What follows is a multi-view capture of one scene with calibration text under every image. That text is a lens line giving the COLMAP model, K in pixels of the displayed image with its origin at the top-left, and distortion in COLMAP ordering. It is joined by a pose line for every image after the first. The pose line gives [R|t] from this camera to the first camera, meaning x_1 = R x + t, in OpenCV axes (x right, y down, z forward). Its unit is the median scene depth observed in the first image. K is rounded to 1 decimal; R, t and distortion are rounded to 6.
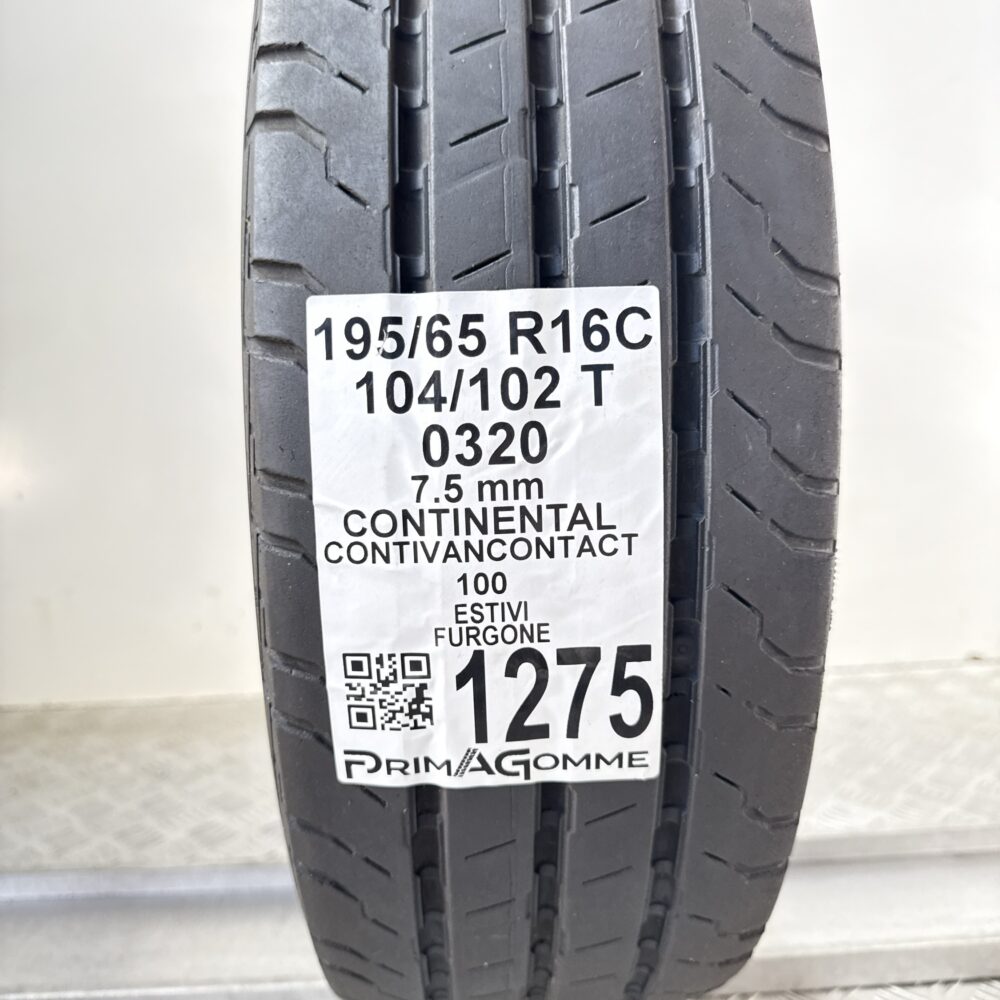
lens RADIAL K [[938.5, 0, 500.0], [0, 938.5, 500.0], [0, 0, 1]] dist [0.098346, -0.174952]
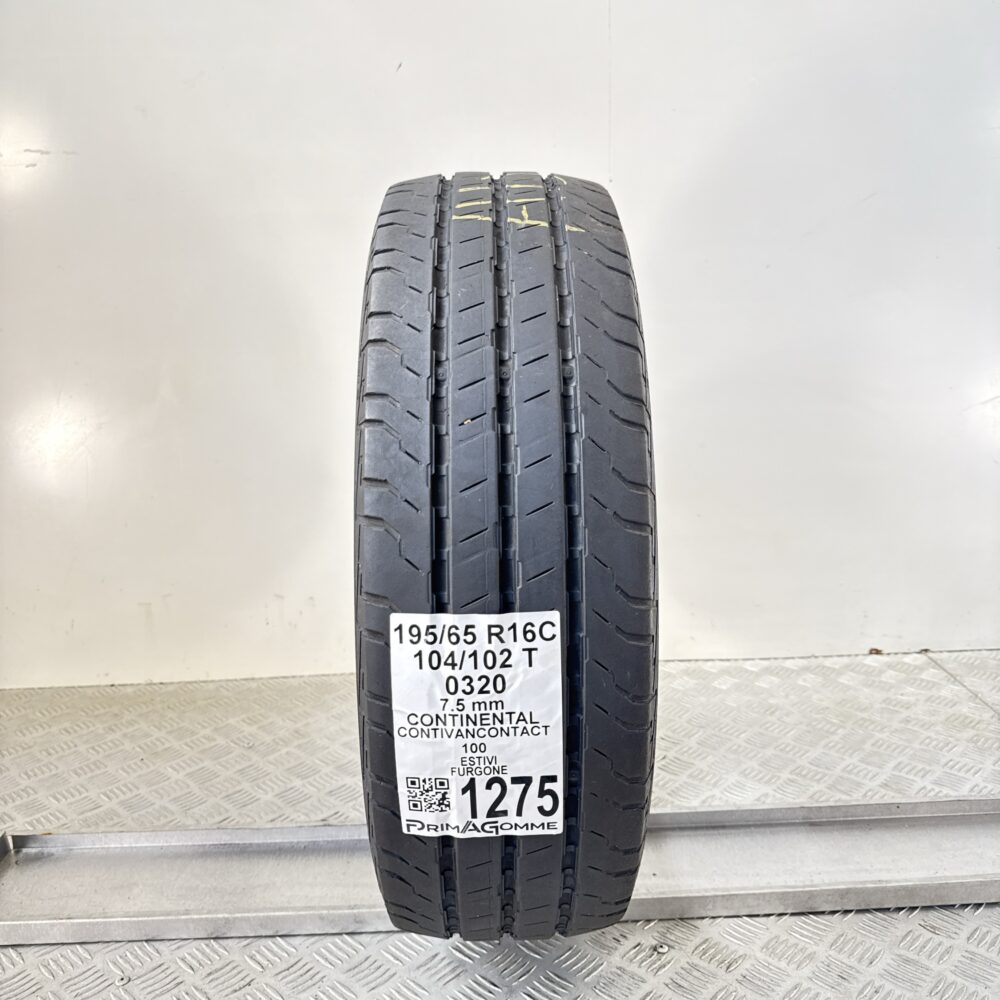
lens RADIAL K [[899.4, 0, 500.0], [0, 899.4, 500.0], [0, 0, 1]] dist [0.080260, -0.094579]
pose [[0.999889, 0.007214, -0.013070, 0.058944], [-0.006084, 0.996406, 0.084489, -0.615823], [0.013633, -0.084400, 0.996339, -0.923091]]
